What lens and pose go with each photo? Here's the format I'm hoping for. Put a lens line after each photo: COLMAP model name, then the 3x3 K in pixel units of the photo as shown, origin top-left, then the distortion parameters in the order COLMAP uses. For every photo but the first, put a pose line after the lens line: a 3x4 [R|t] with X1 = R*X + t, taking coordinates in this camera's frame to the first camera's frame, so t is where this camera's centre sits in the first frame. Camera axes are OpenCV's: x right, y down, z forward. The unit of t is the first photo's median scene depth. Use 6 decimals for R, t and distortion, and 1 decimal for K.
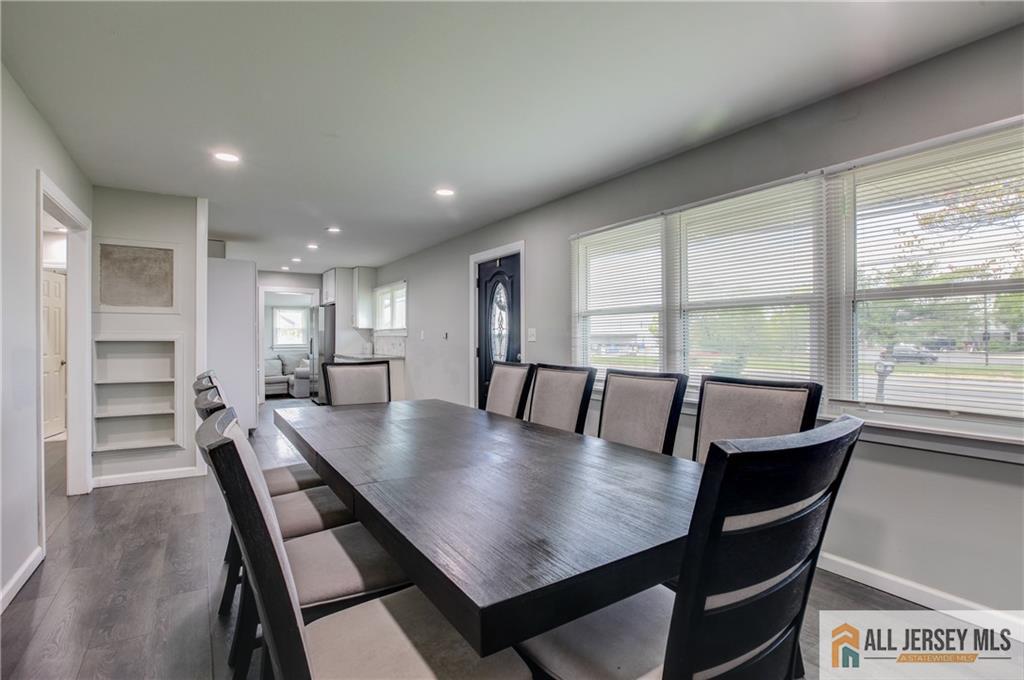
lens RADIAL K [[498.1, 0, 510.1], [0, 498.1, 340.8], [0, 0, 1]] dist [-0.030400, 0.007672]
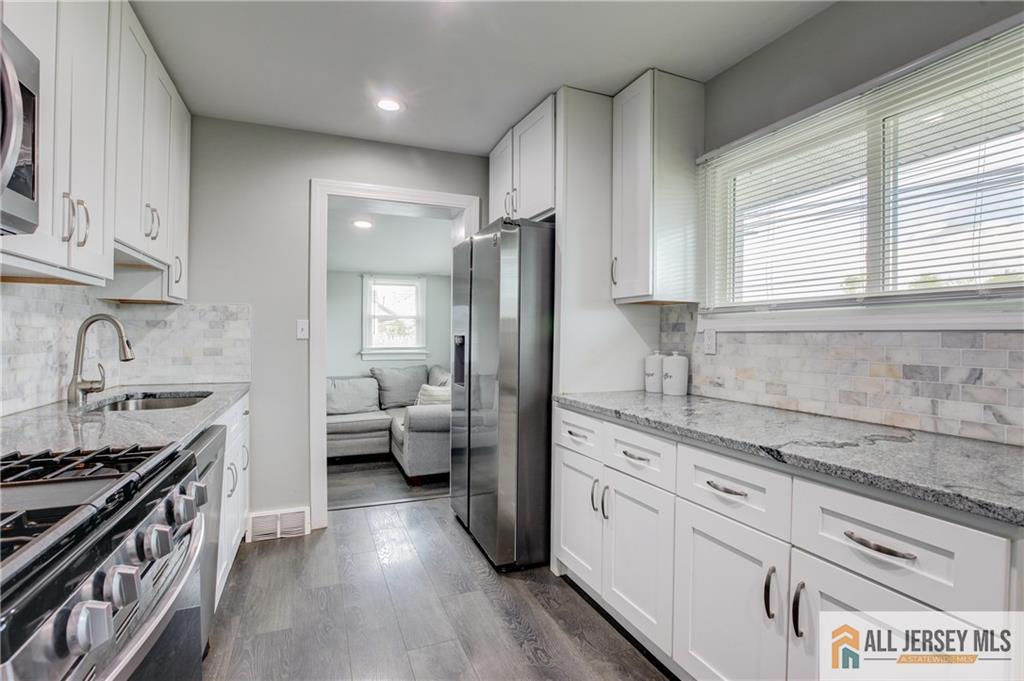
lens RADIAL K [[498.1, 0, 514.4], [0, 498.1, 337.3], [0, 0, 1]] dist [-0.030400, 0.007672]
pose [[0.984705, 0.006740, -0.174101, -0.267401], [-0.006236, 0.999975, 0.003438, -0.005115], [0.174120, -0.002299, 0.984722, 0.592523]]
